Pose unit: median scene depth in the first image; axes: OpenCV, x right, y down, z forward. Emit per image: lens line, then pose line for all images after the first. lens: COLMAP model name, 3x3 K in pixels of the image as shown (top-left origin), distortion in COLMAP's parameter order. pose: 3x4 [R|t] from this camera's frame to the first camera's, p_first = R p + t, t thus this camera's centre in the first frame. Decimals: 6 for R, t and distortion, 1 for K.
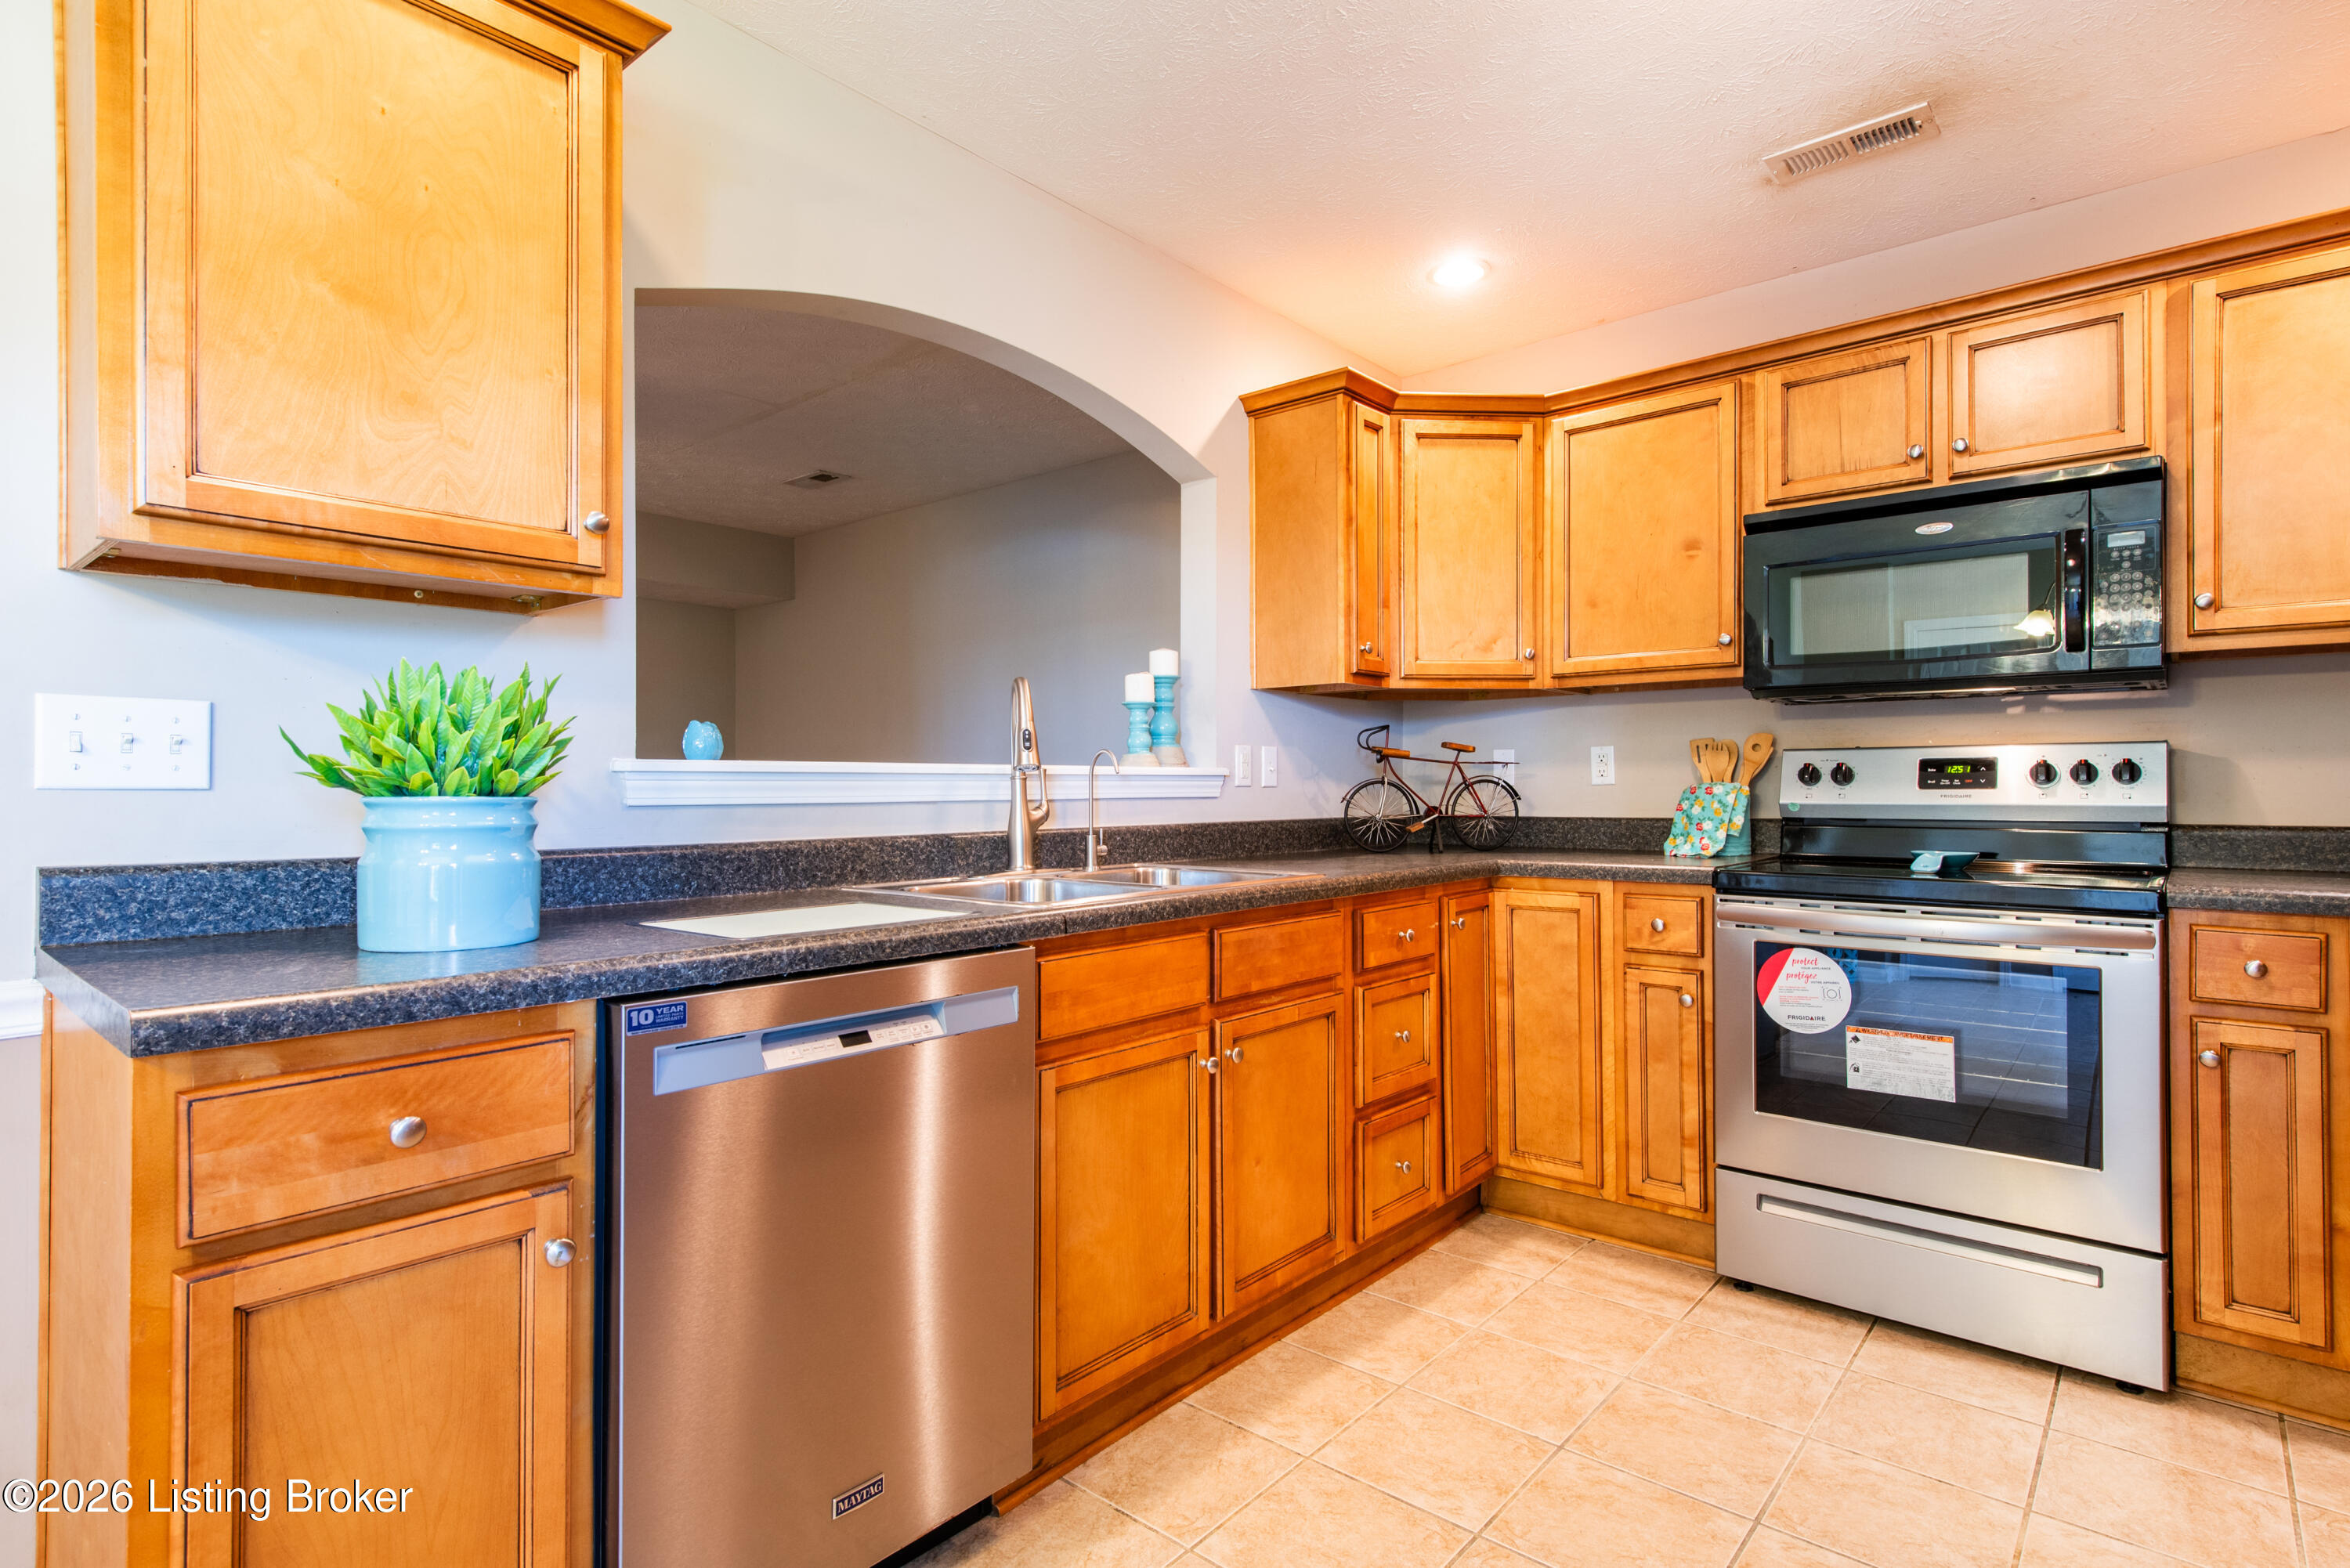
lens RADIAL K [[1164.3, 0, 1170.7], [0, 1164.3, 781.4], [0, 0, 1]] dist [0.021954, -0.011450]
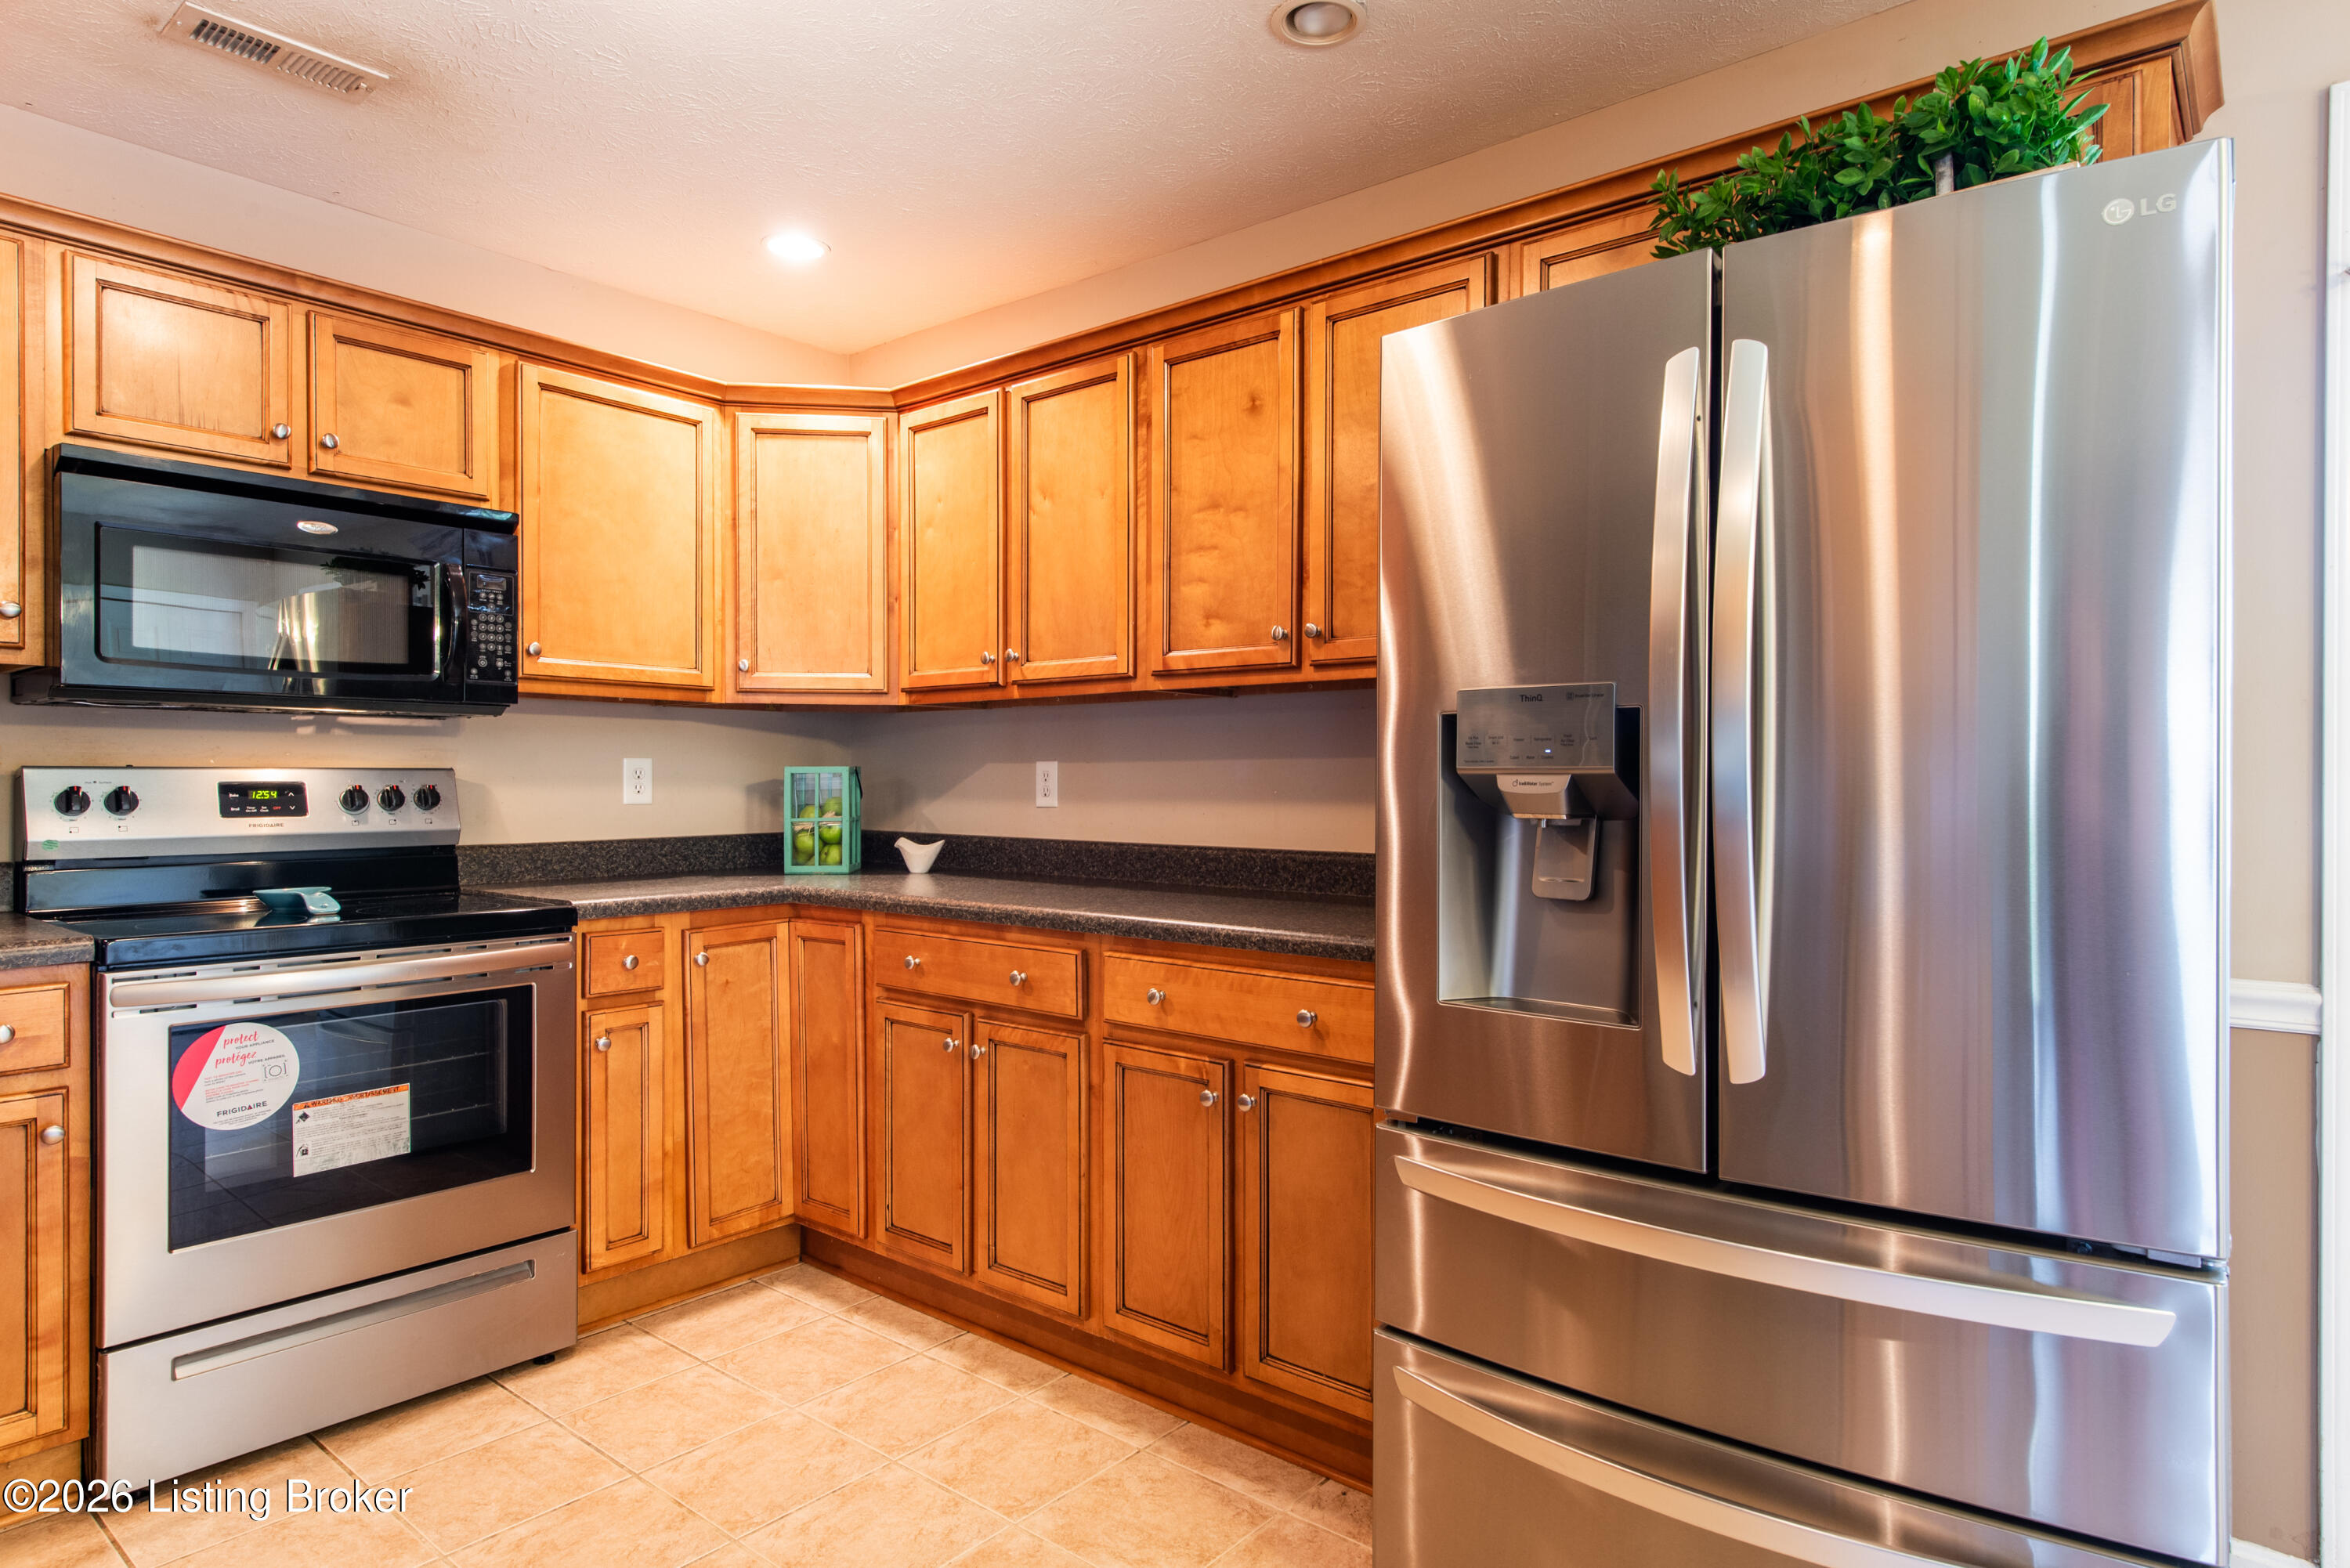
lens RADIAL K [[1307.3, 0, 1188.4], [0, 1307.3, 780.8], [0, 0, 1]] dist [0.006388, -0.002266]
pose [[-0.030386, 0.002179, 0.999536, -0.341688], [-0.005011, 0.999985, -0.002332, -0.022340], [-0.999526, -0.005079, -0.030374, 0.341599]]
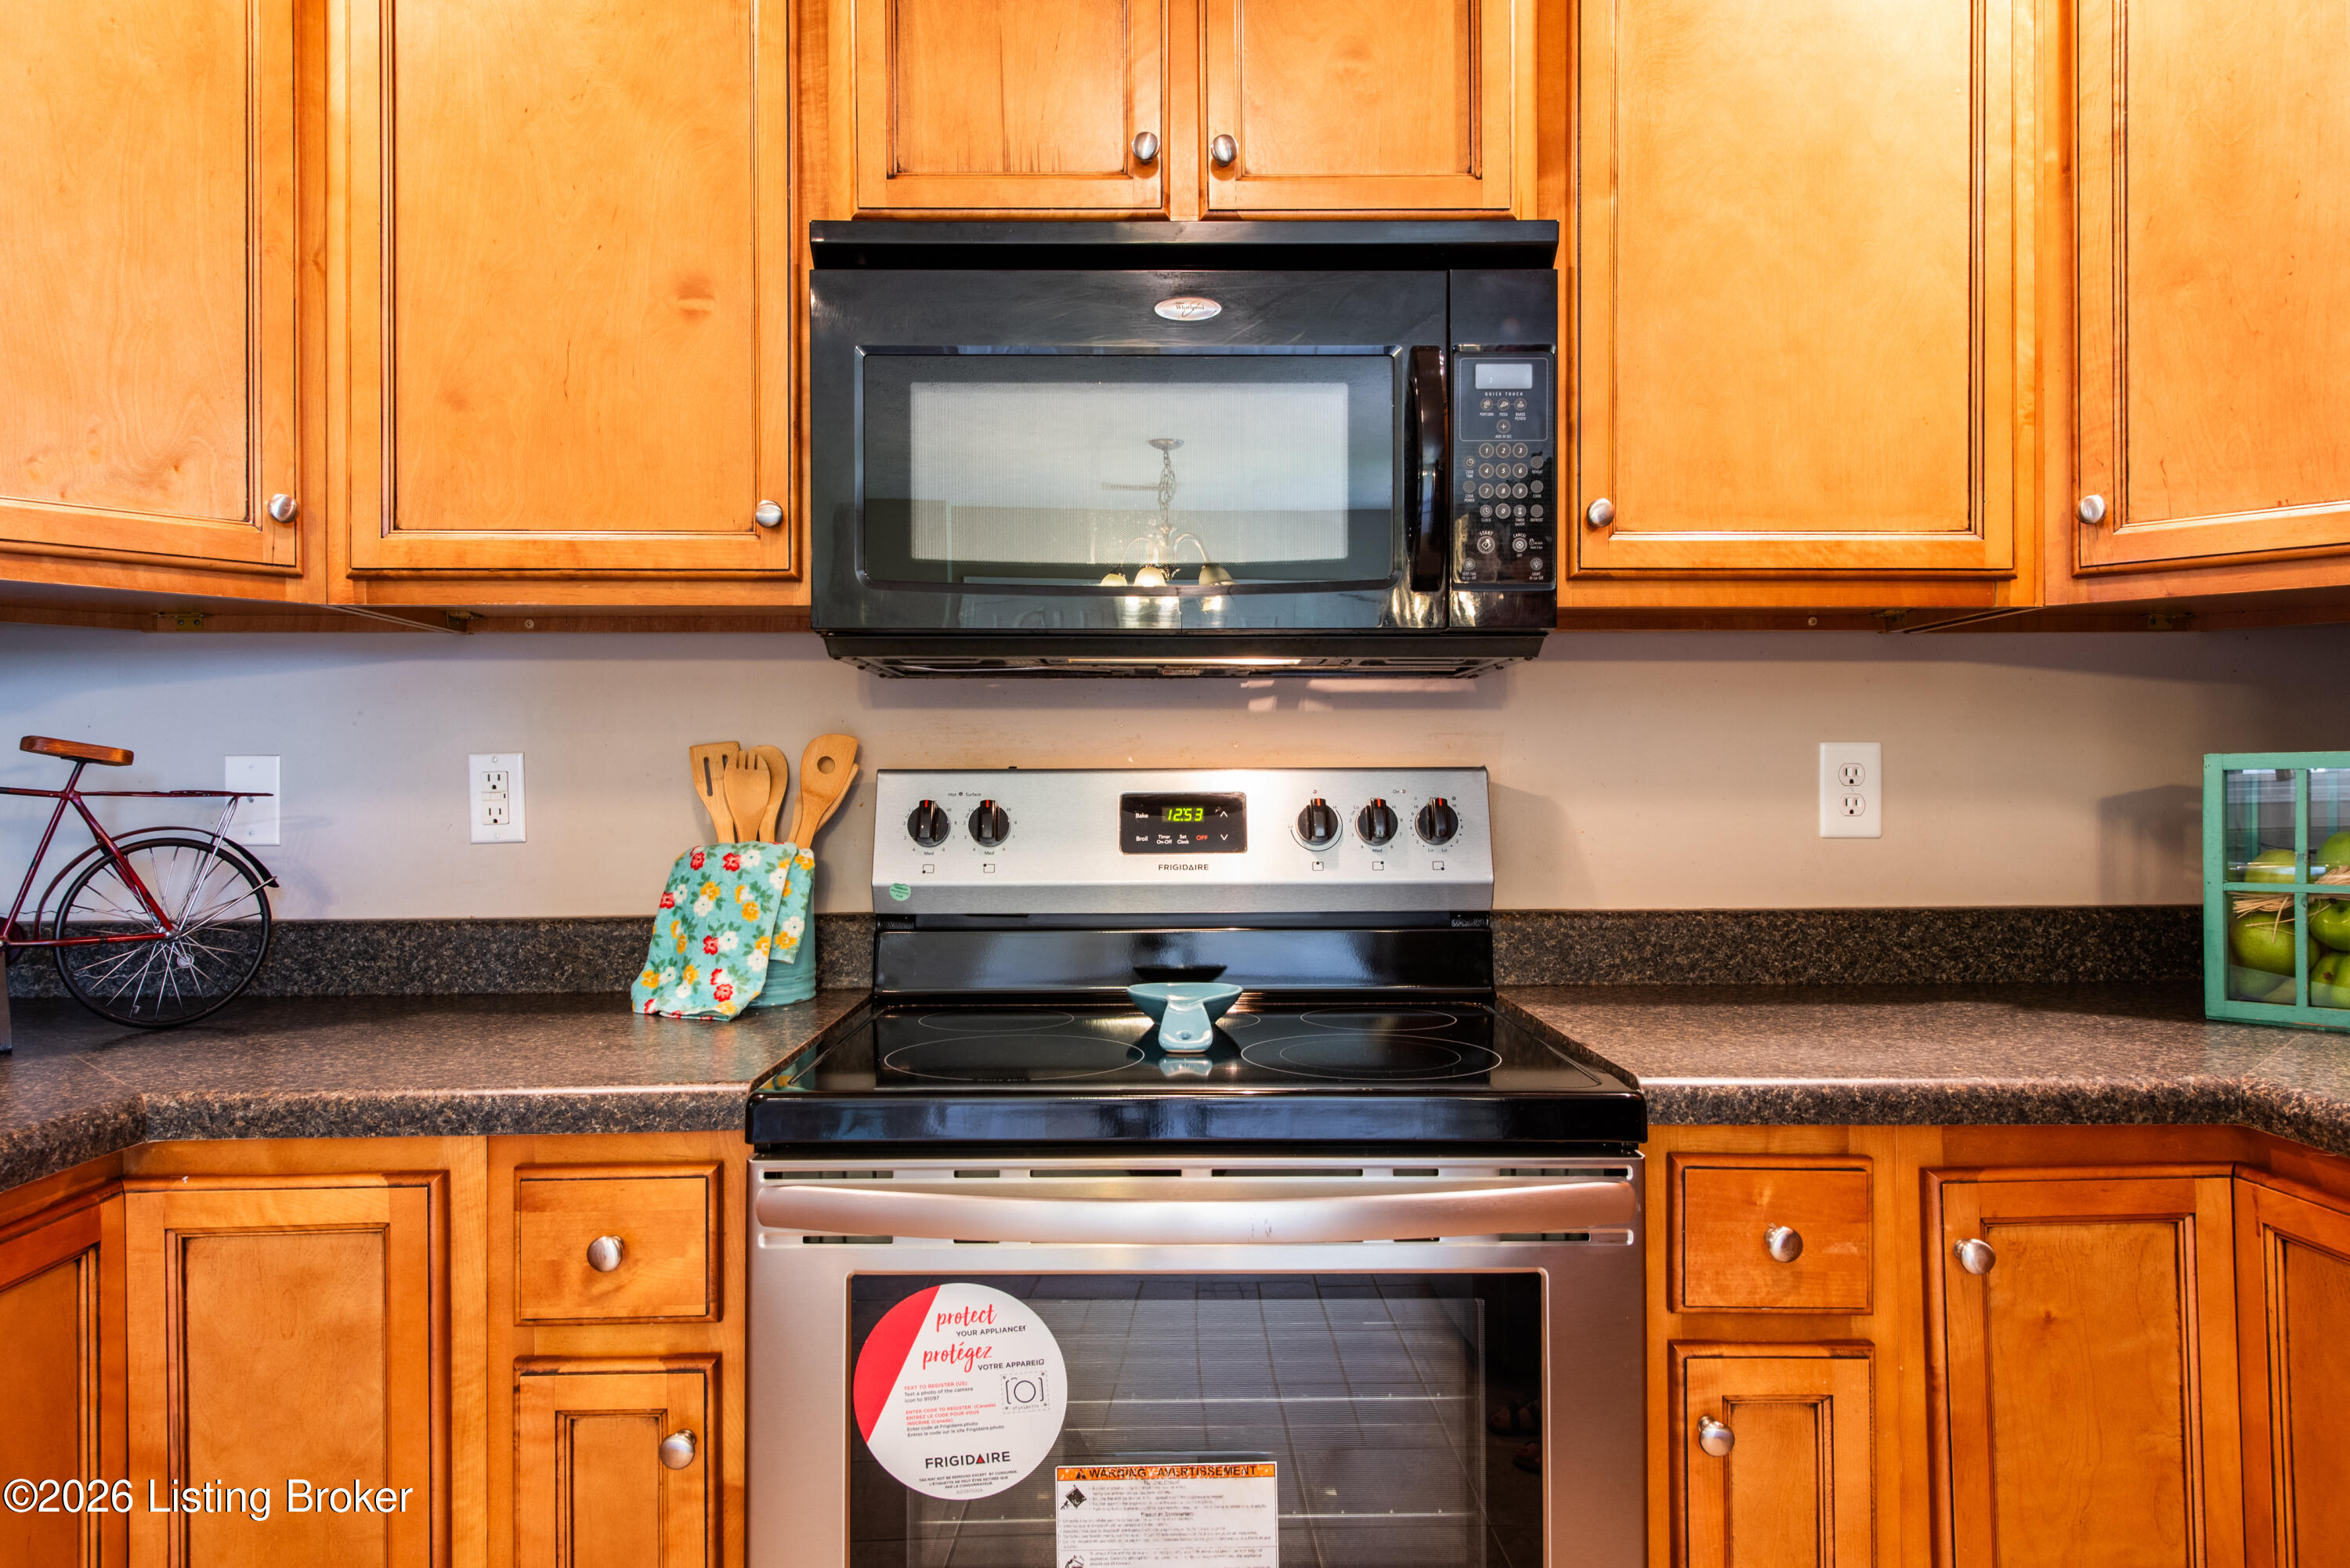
lens RADIAL K [[1507.7, 0, 1173.6], [0, 1507.7, 783.8], [0, 0, 1]] dist [0.033743, -0.029196]
pose [[0.745791, 0.001593, 0.666178, 0.227901], [-0.001943, 0.999998, -0.000216, -0.024259], [-0.666177, -0.001133, 0.745793, 0.515754]]
